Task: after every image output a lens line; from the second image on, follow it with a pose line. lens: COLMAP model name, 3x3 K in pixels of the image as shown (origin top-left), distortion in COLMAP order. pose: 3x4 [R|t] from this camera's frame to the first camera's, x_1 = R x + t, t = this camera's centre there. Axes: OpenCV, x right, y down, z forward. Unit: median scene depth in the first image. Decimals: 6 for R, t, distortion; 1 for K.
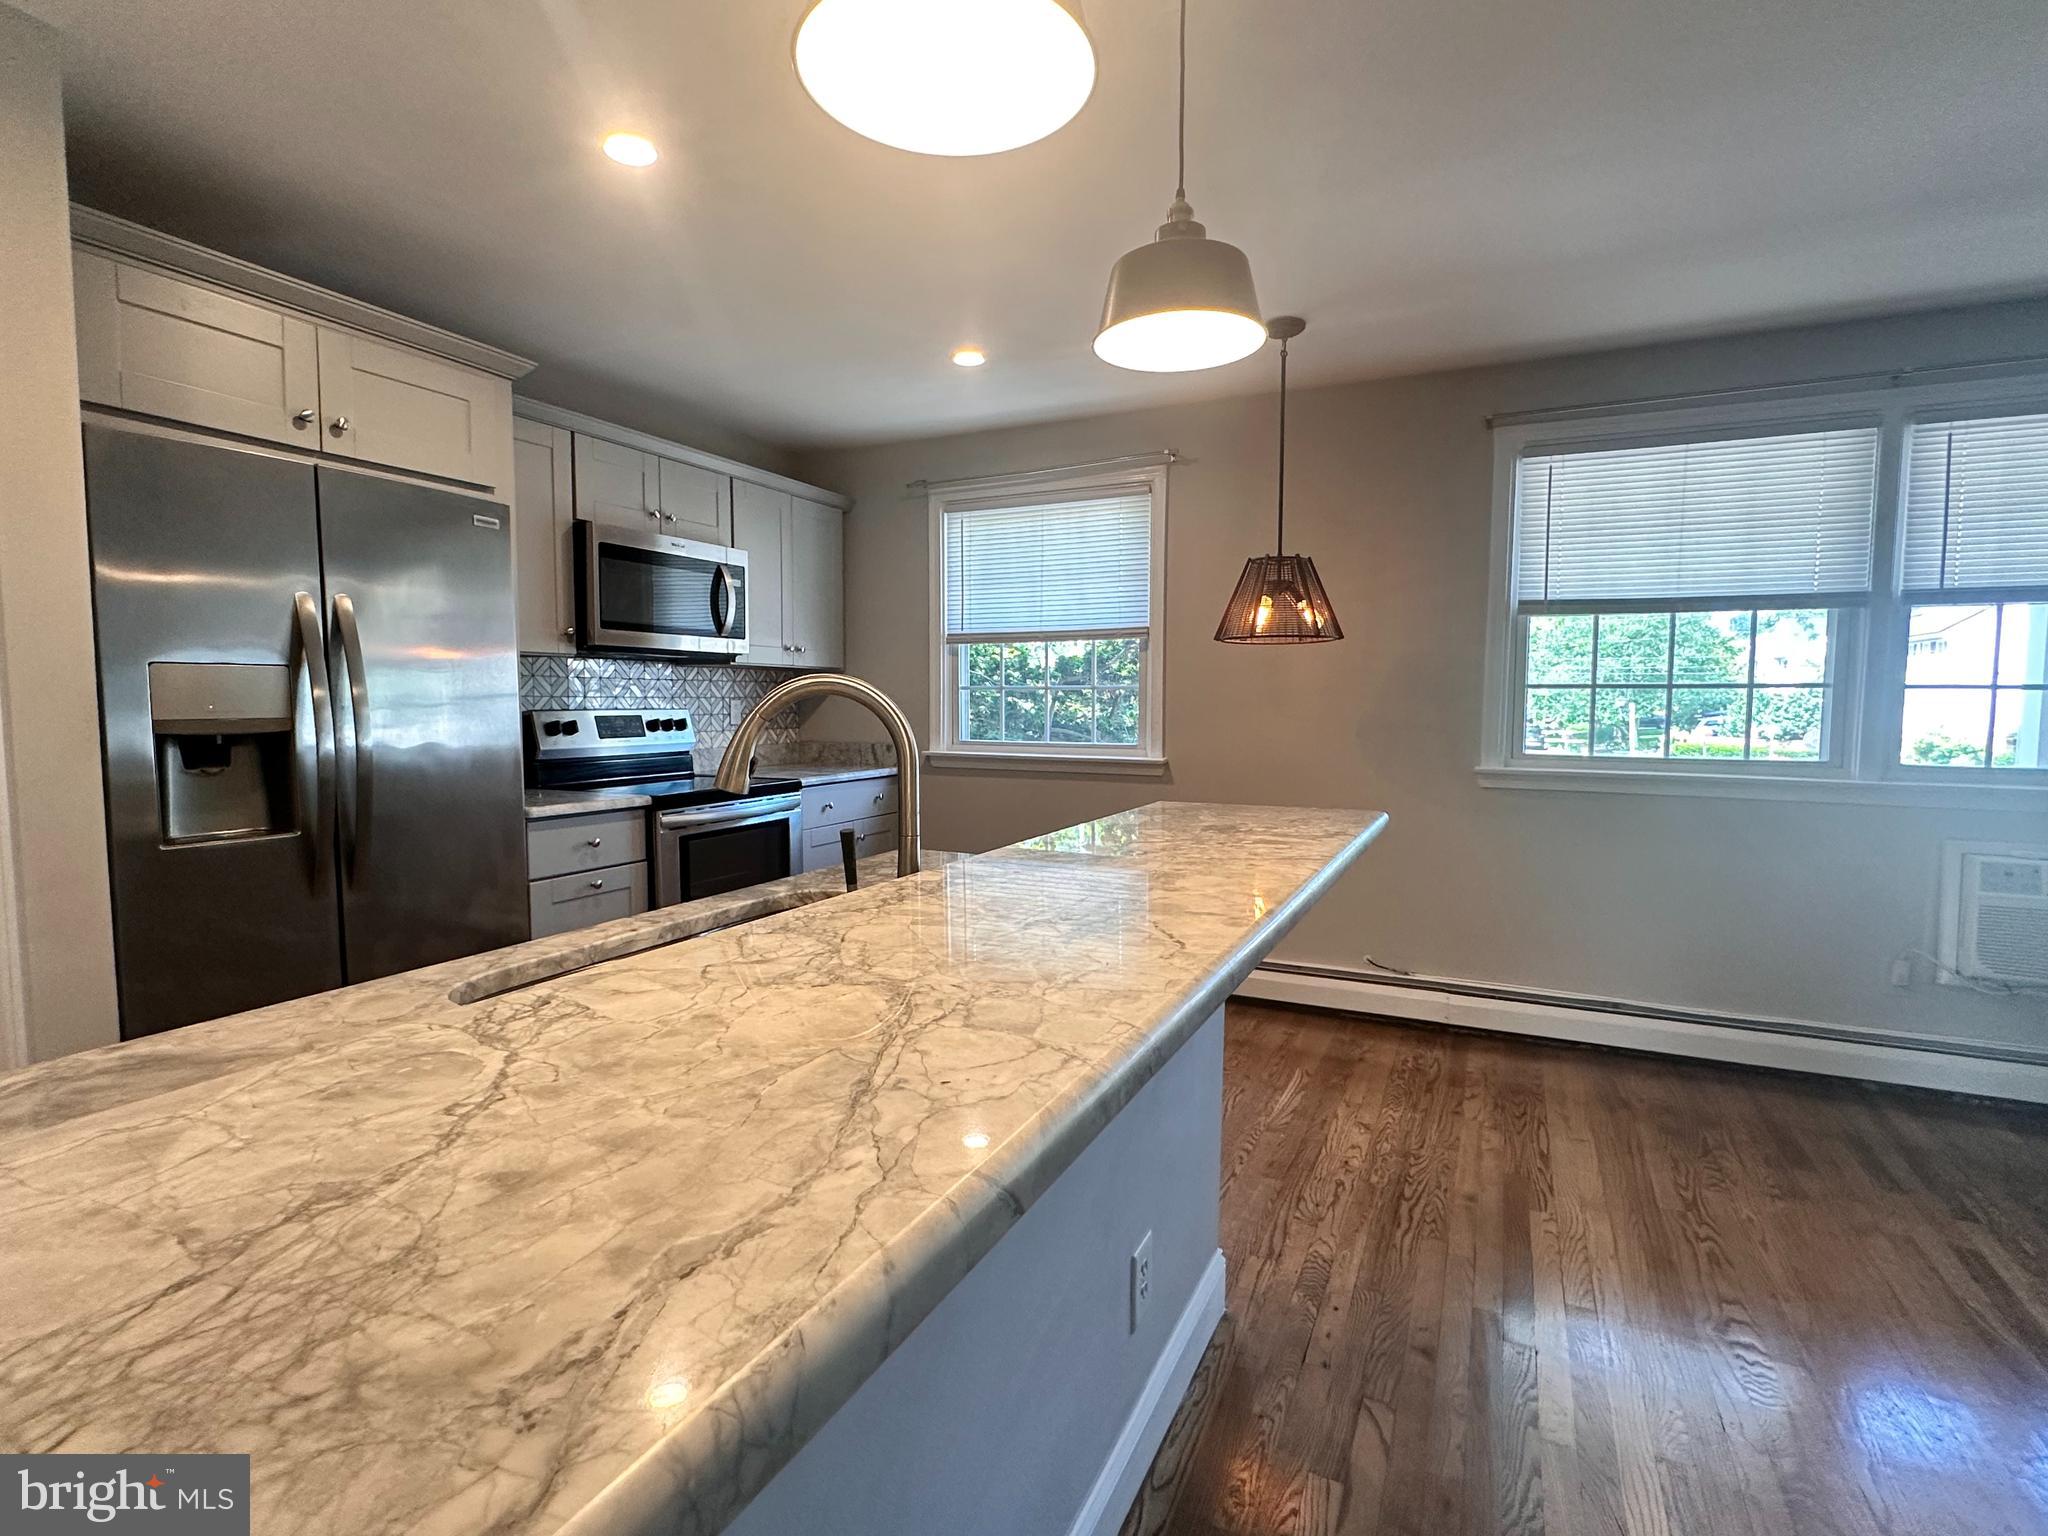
lens RADIAL K [[990.7, 0, 1018.8], [0, 990.7, 770.1], [0, 0, 1]] dist [-0.002323, 0.000349]
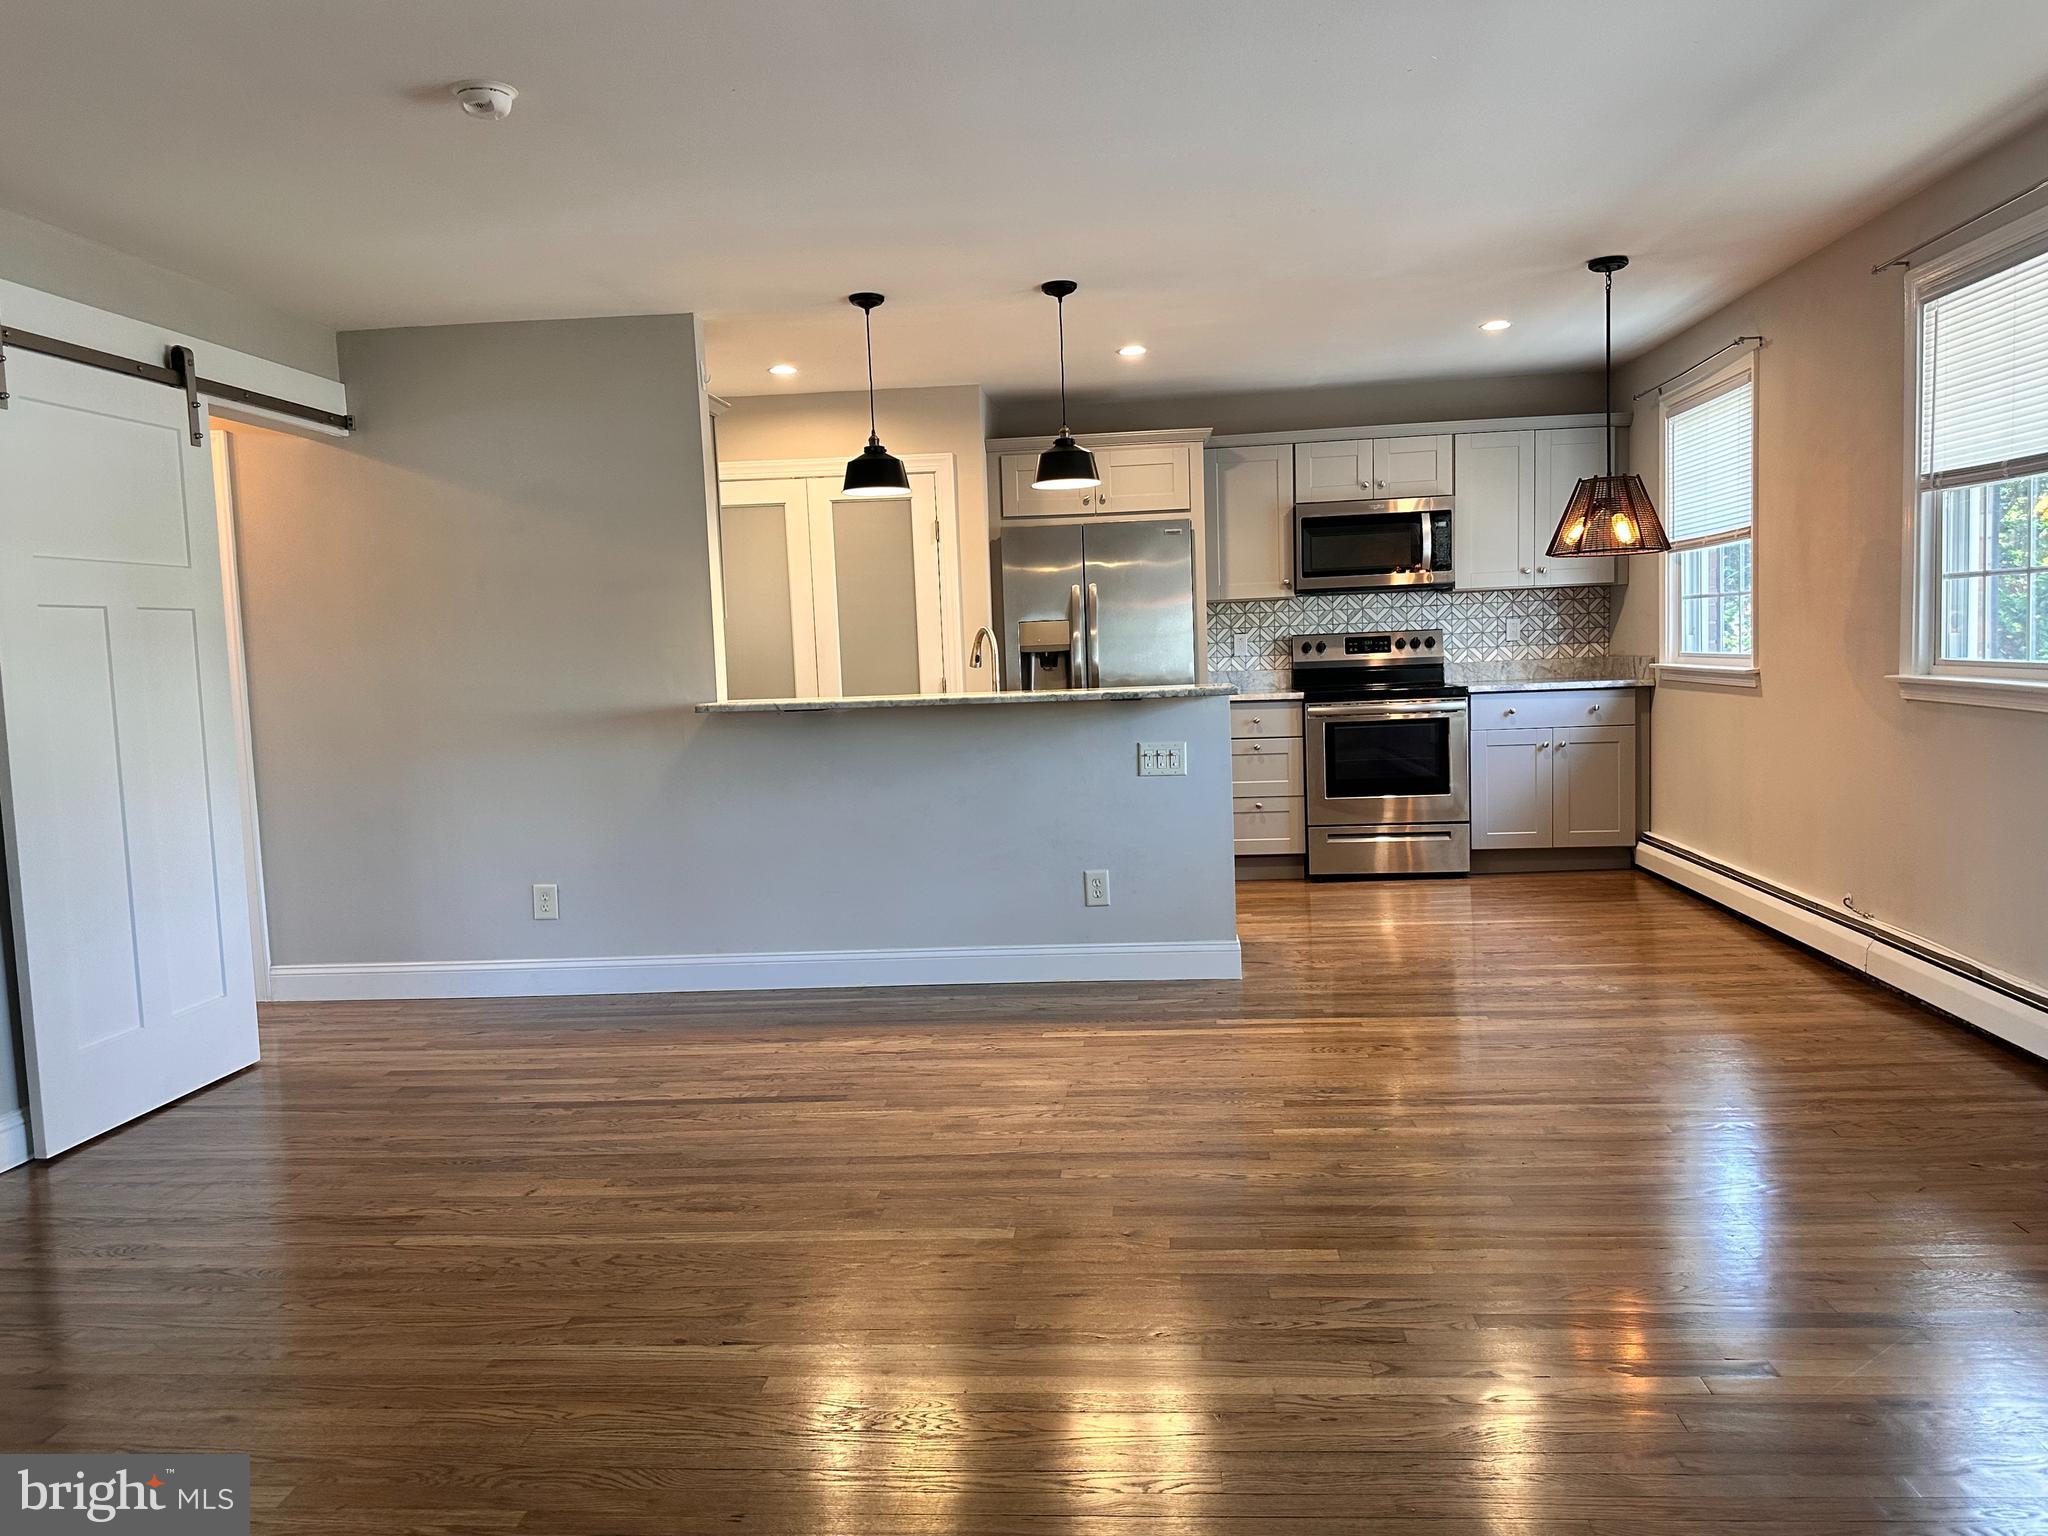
lens RADIAL K [[1512.3, 0, 1024.0], [0, 1512.3, 768.0], [0, 0, 1]] dist [0.105132, -0.003160]
pose [[0.359457, 0.059082, -0.931289, 1.681577], [-0.028929, 0.998220, 0.052162, 0.034628], [0.932713, 0.008191, 0.360526, -0.206531]]
